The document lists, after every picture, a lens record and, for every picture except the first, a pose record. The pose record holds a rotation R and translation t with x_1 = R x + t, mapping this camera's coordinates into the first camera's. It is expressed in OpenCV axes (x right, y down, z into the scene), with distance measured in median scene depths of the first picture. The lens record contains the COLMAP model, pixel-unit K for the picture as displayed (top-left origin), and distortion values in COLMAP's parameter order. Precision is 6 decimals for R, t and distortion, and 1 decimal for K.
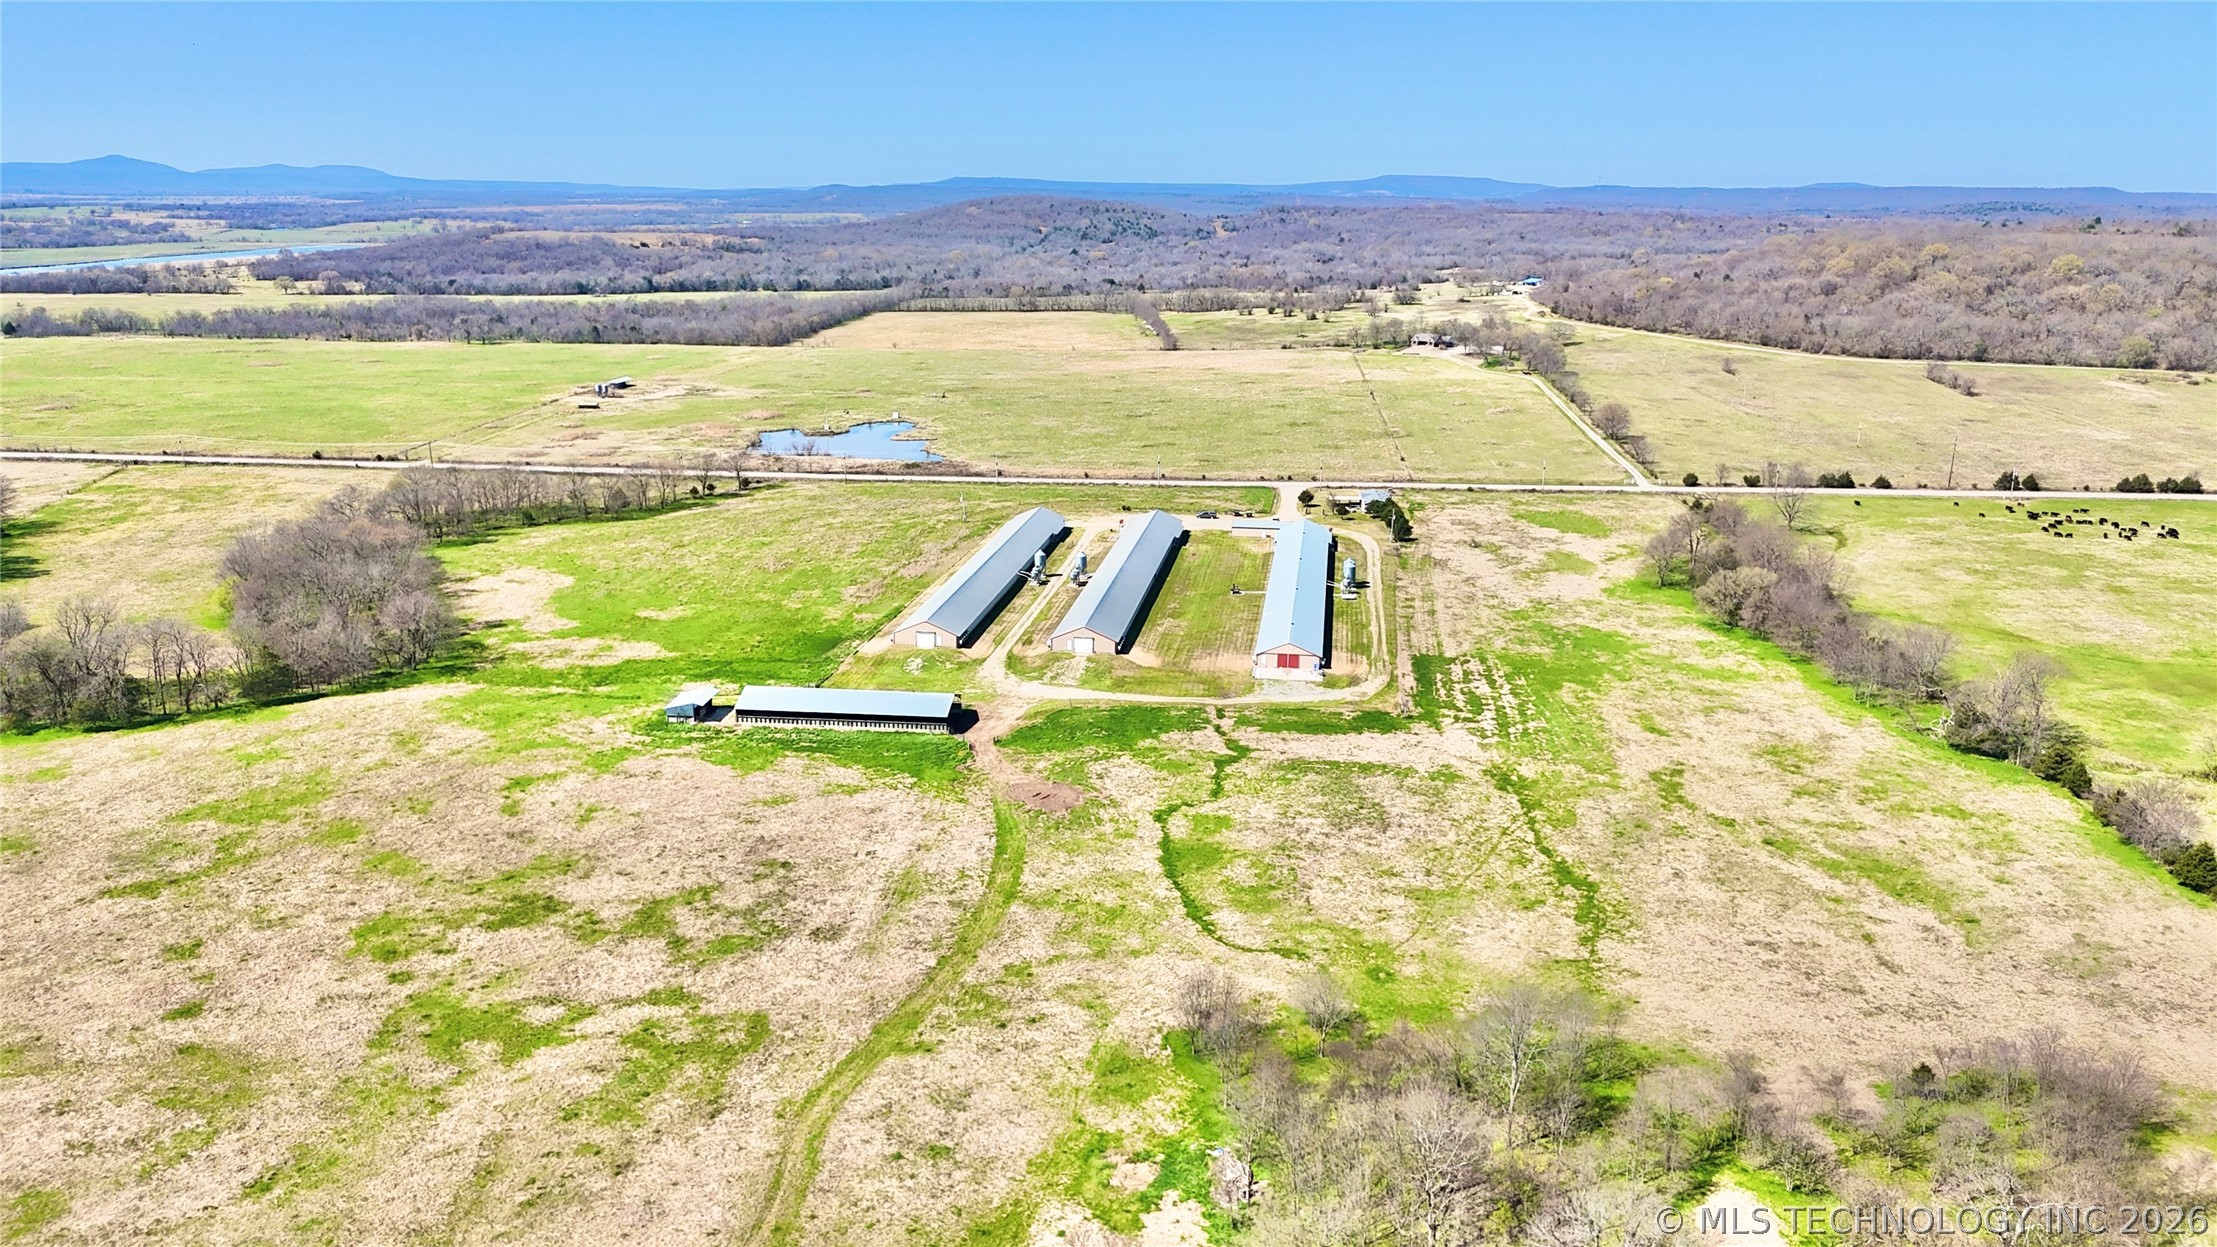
lens RADIAL K [[1635.2, 0, 1108.2], [0, 1635.2, 574.8], [0, 0, 1]] dist [0.080853, -0.097795]
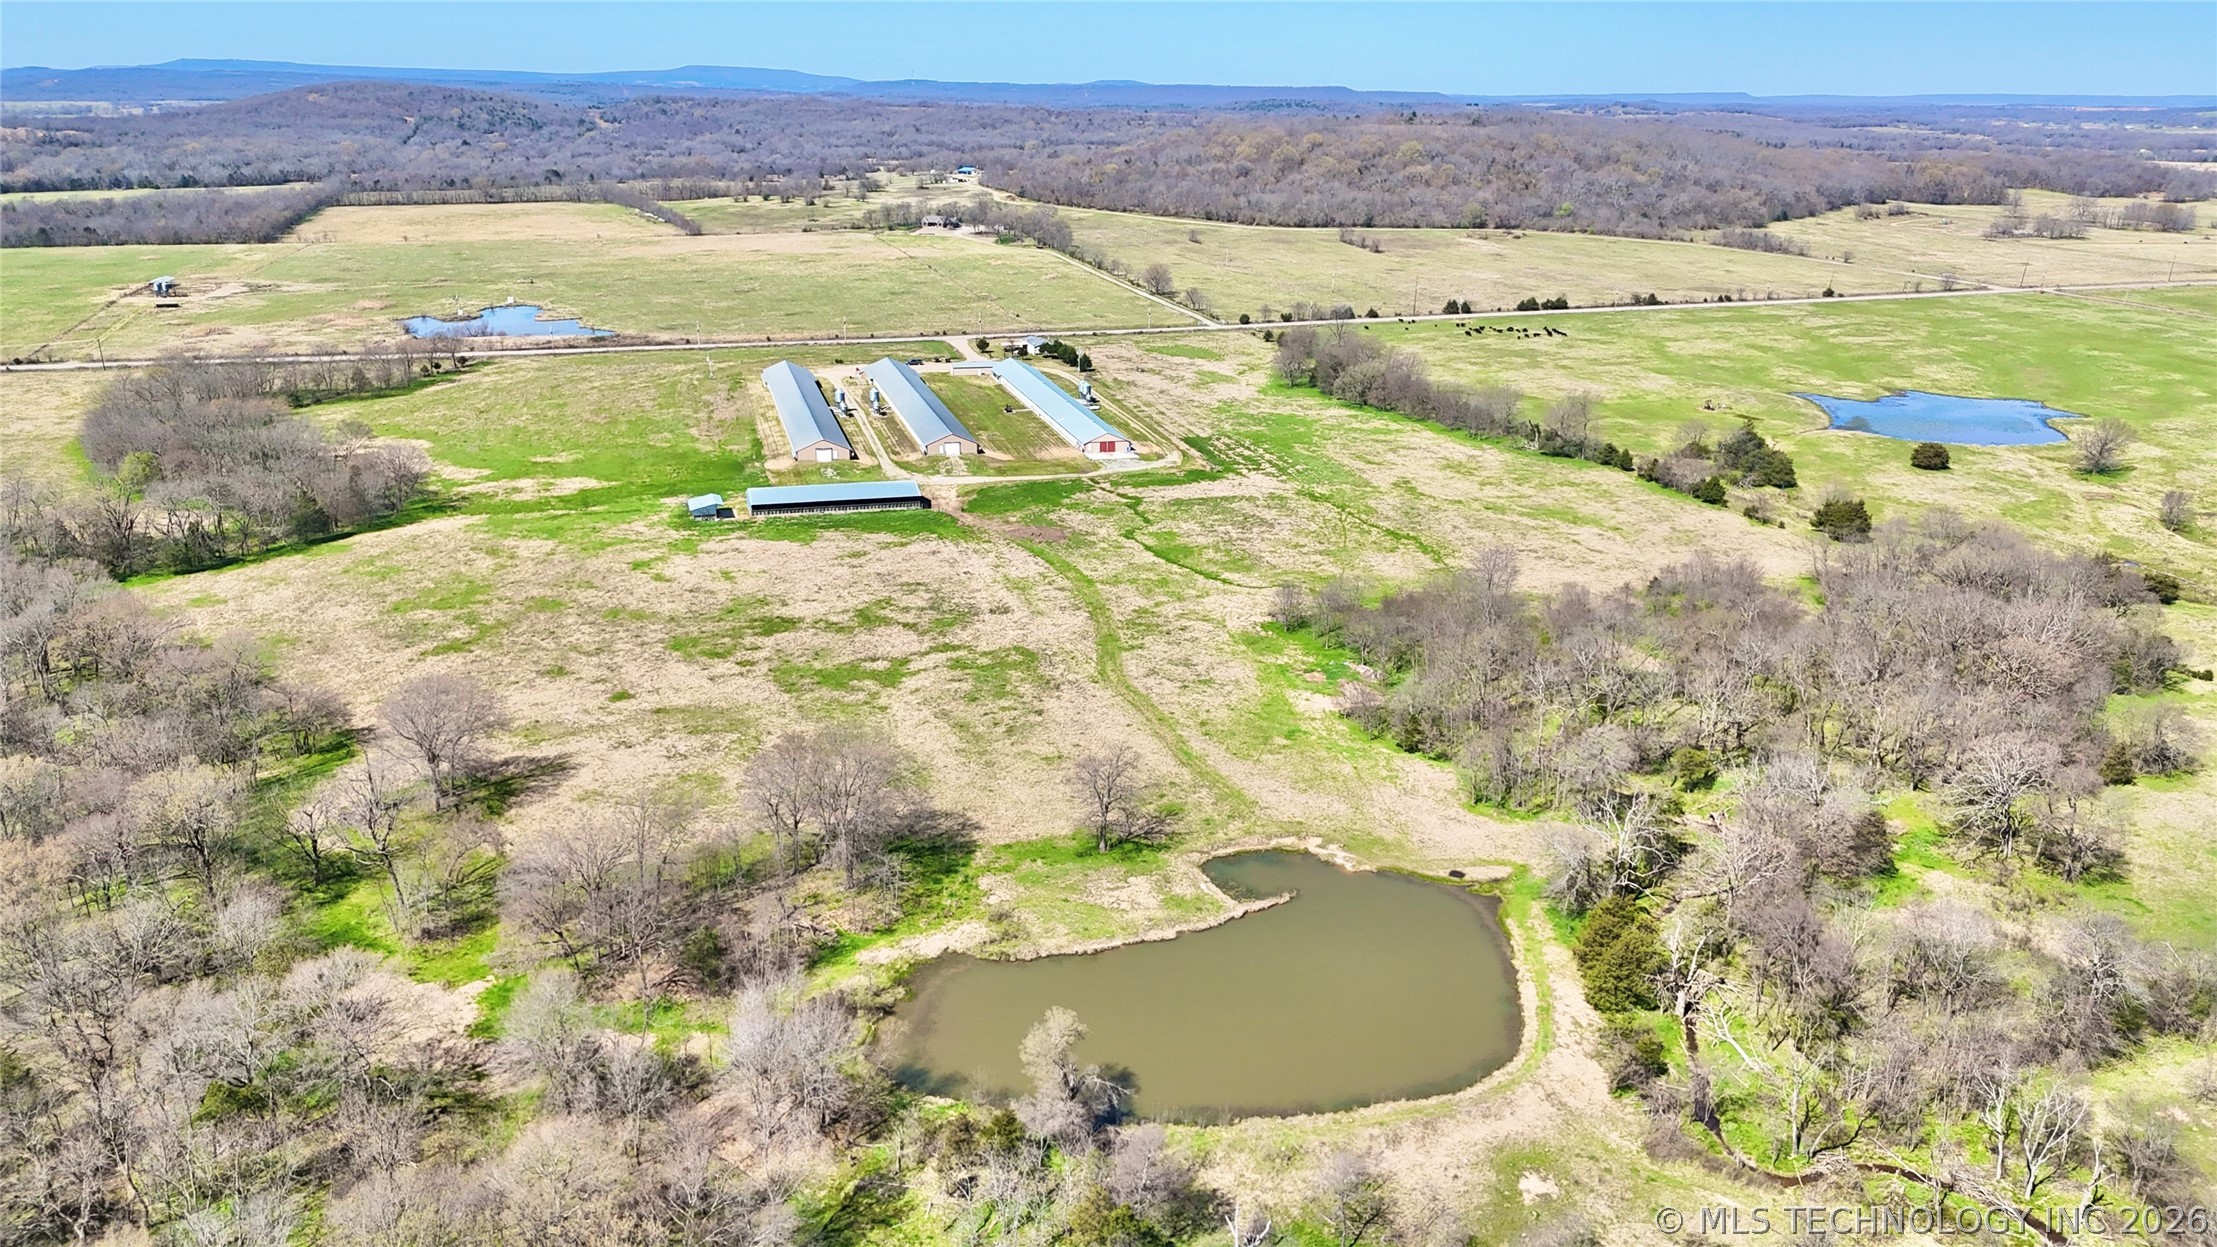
lens RADIAL K [[1622.8, 0, 1108.5], [0, 1622.8, 623.5], [0, 0, 1]] dist [0.081281, -0.090881]
pose [[0.919040, -0.119036, 0.375760, -0.319536], [0.084848, 0.990705, 0.106320, 0.043217], [-0.384923, -0.065830, 0.920598, -0.186171]]
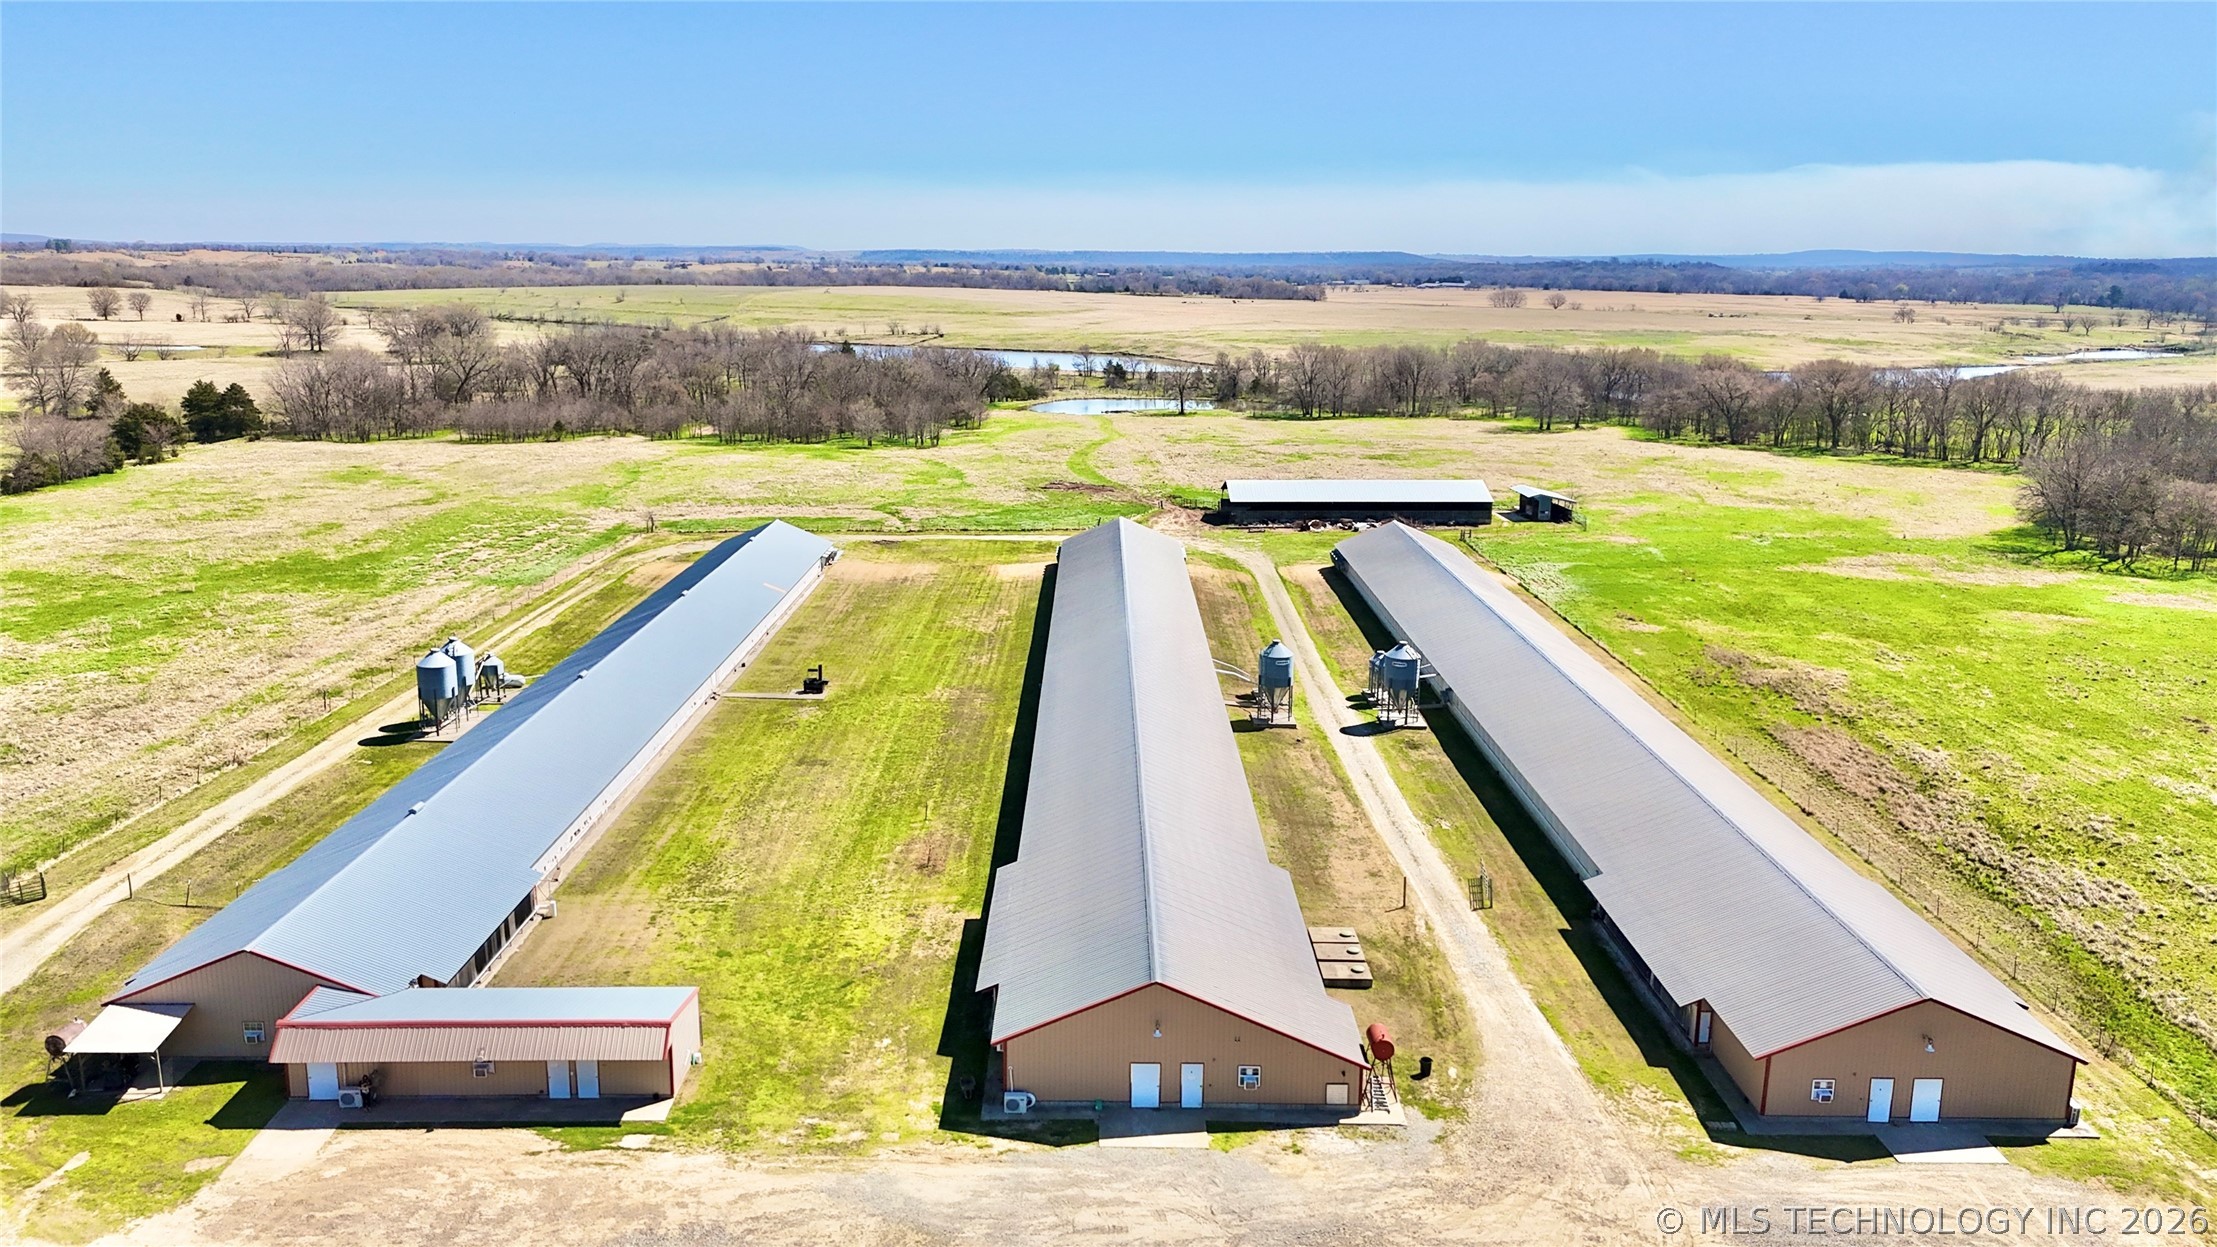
lens RADIAL K [[1622.8, 0, 1108.5], [0, 1622.8, 623.5], [0, 0, 1]] dist [0.081281, -0.090881]
pose [[-0.988395, 0.016510, -0.151004, 0.063384], [-0.051135, 0.899896, 0.433096, -0.151144], [0.143039, 0.435791, -0.888609, 1.232625]]
